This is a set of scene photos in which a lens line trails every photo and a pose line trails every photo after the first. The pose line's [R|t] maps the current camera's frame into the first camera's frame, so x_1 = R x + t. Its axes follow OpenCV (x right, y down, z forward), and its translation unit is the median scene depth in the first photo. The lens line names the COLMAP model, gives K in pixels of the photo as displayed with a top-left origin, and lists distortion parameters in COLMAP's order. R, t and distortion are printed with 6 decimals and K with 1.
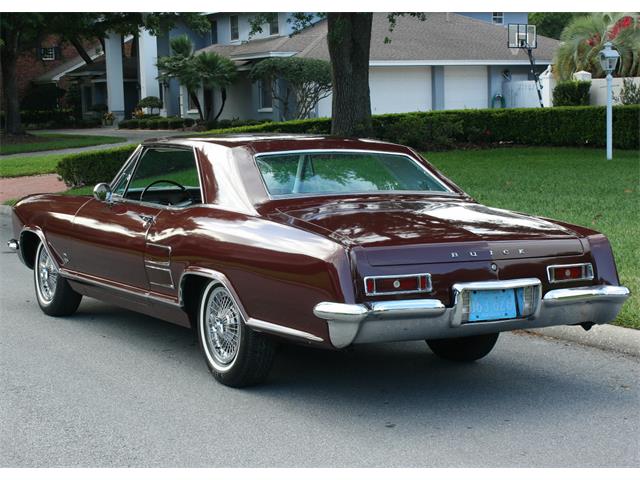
lens RADIAL K [[1630.1, 0, 318.9], [0, 1630.1, 236.7], [0, 0, 1]] dist [-0.052687, 0.000000]
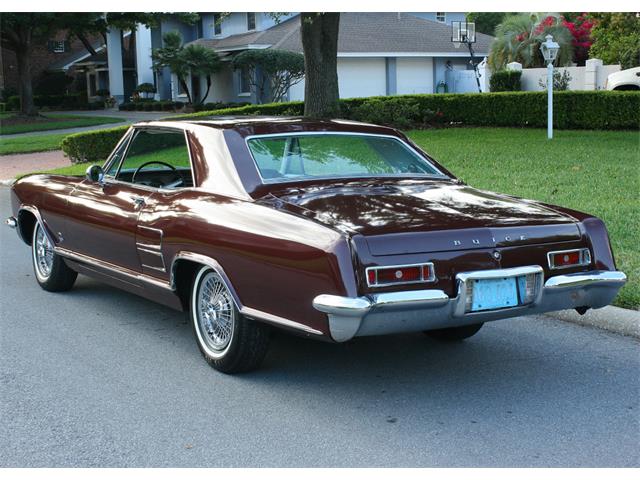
lens RADIAL K [[1219.6, 0, 324.5], [0, 1219.6, 245.8], [0, 0, 1]] dist [-0.081540, 0.000000]
pose [[0.999224, -0.002769, 0.039303, -0.018317], [0.001012, 0.999002, 0.044663, -0.014993], [-0.039387, -0.044588, 0.998229, 0.218183]]
